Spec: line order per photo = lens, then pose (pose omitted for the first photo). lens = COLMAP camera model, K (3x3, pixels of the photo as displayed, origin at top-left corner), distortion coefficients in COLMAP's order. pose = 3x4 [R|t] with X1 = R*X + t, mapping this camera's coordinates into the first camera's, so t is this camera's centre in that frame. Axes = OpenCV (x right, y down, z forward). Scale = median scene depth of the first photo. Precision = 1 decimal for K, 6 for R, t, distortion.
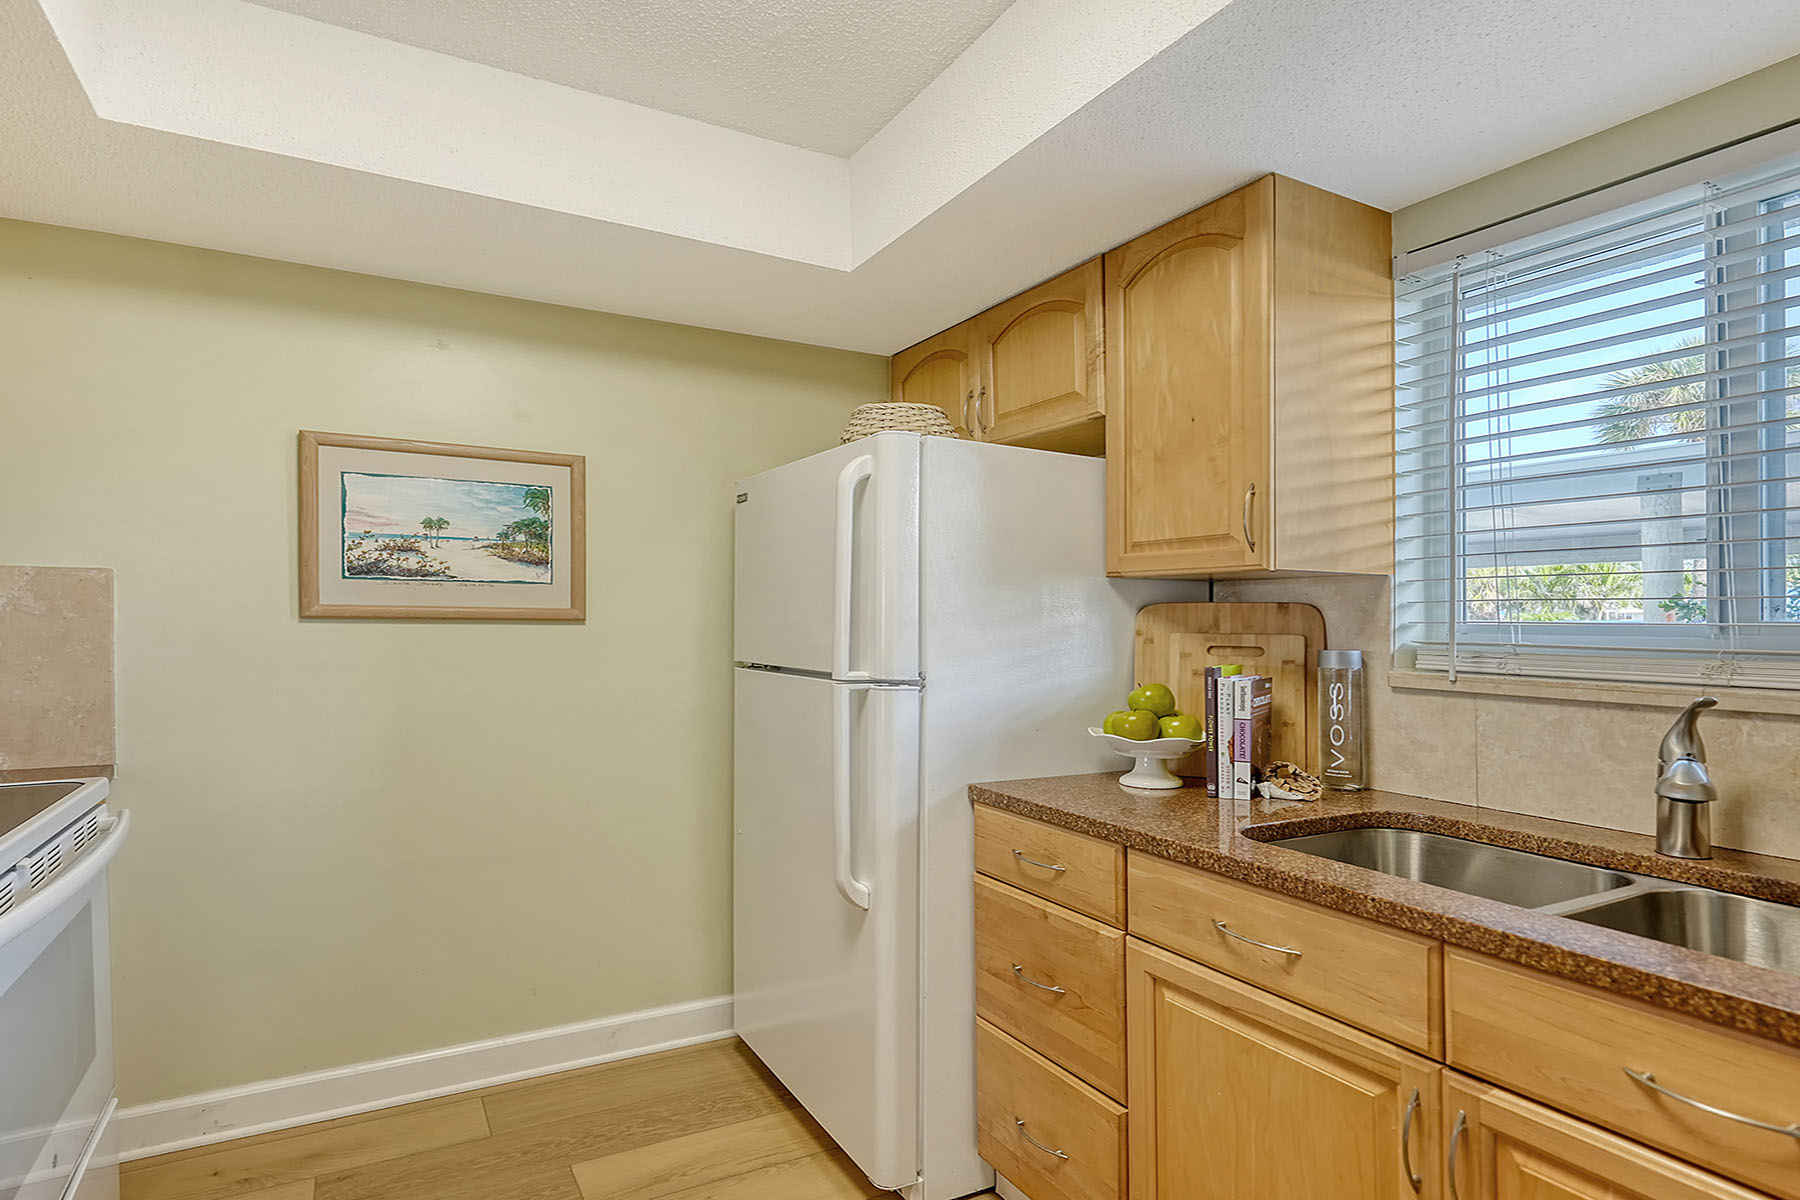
lens RADIAL K [[963.5, 0, 900.7], [0, 963.5, 642.3], [0, 0, 1]] dist [-0.011412, -0.000569]
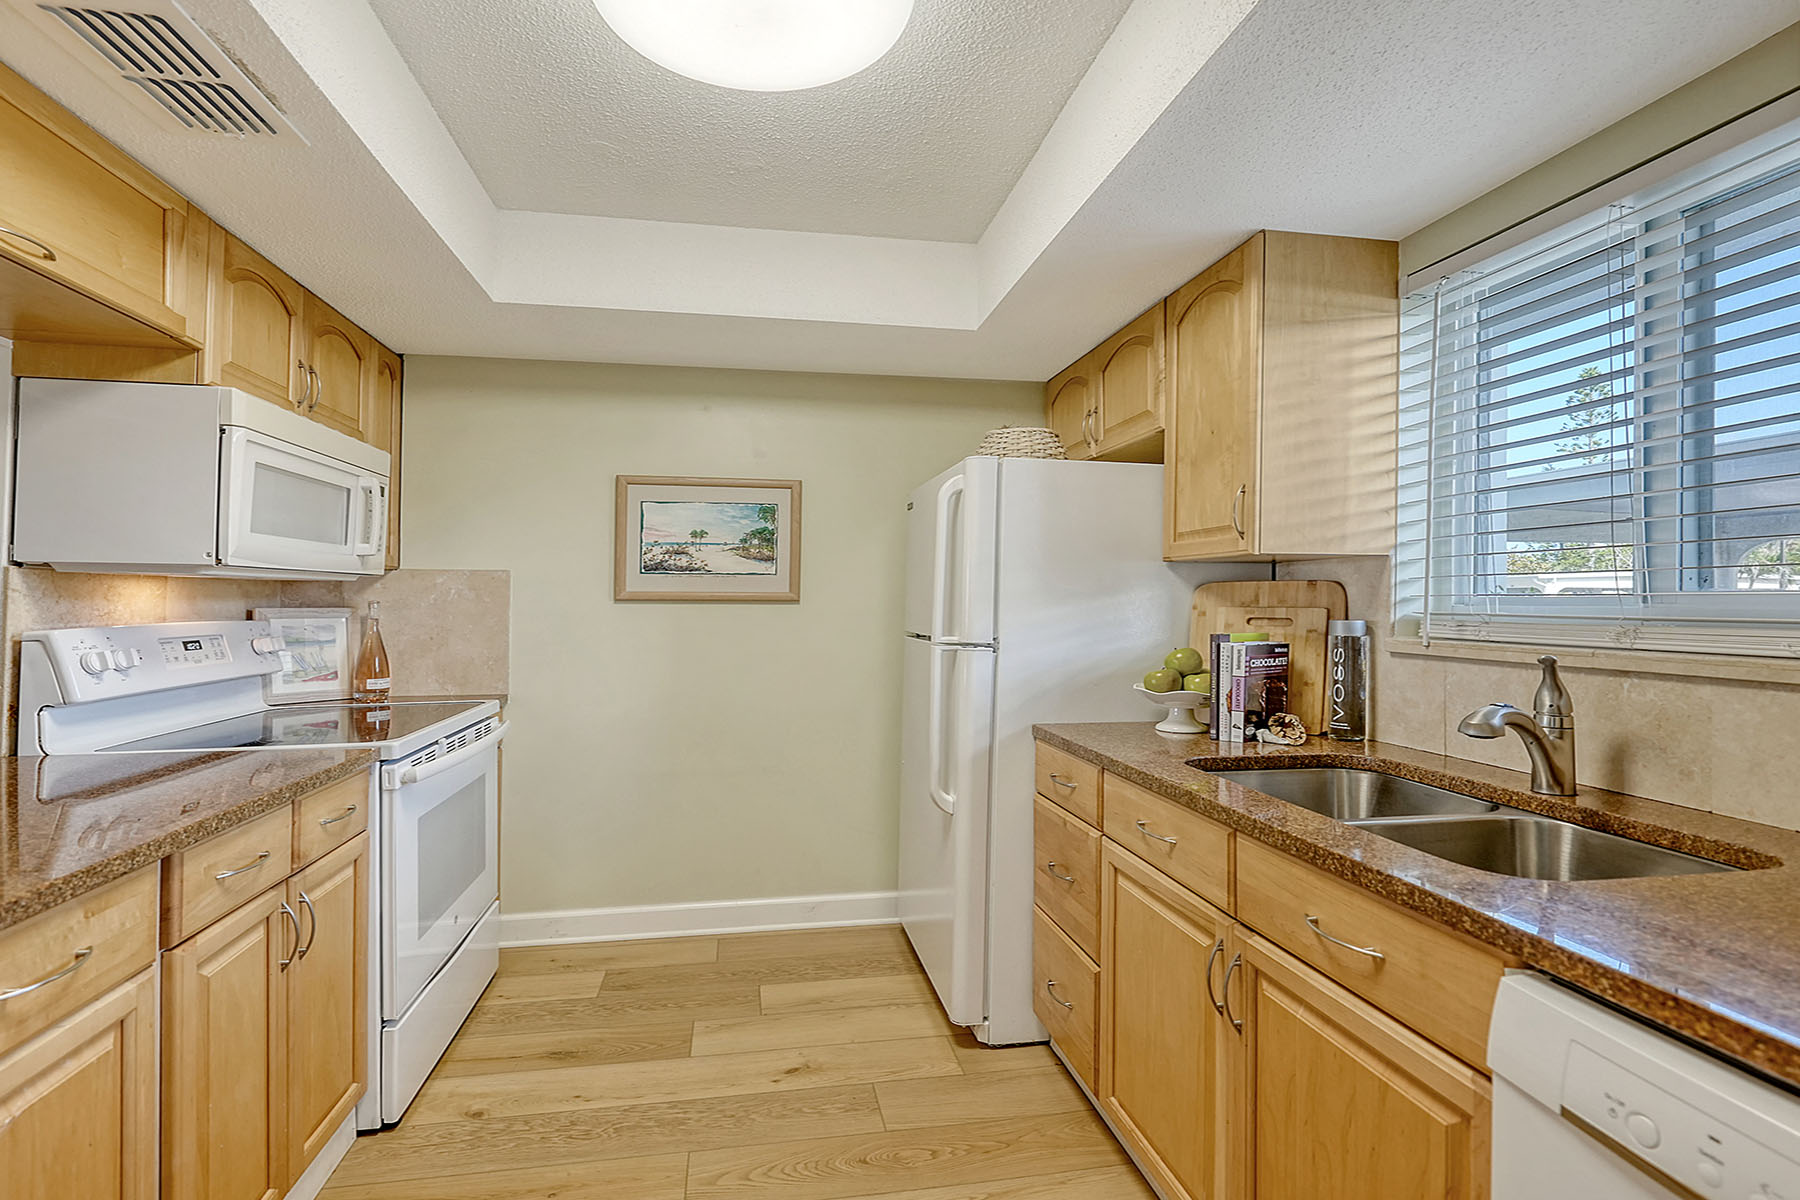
lens RADIAL K [[904.6, 0, 896.4], [0, 904.6, 593.8], [0, 0, 1]] dist [-0.014878, 0.000570]
pose [[0.942690, -0.010666, -0.333498, 0.305065], [-0.000381, 0.999454, -0.033040, 0.012229], [0.333668, 0.031273, 0.942172, -0.211186]]
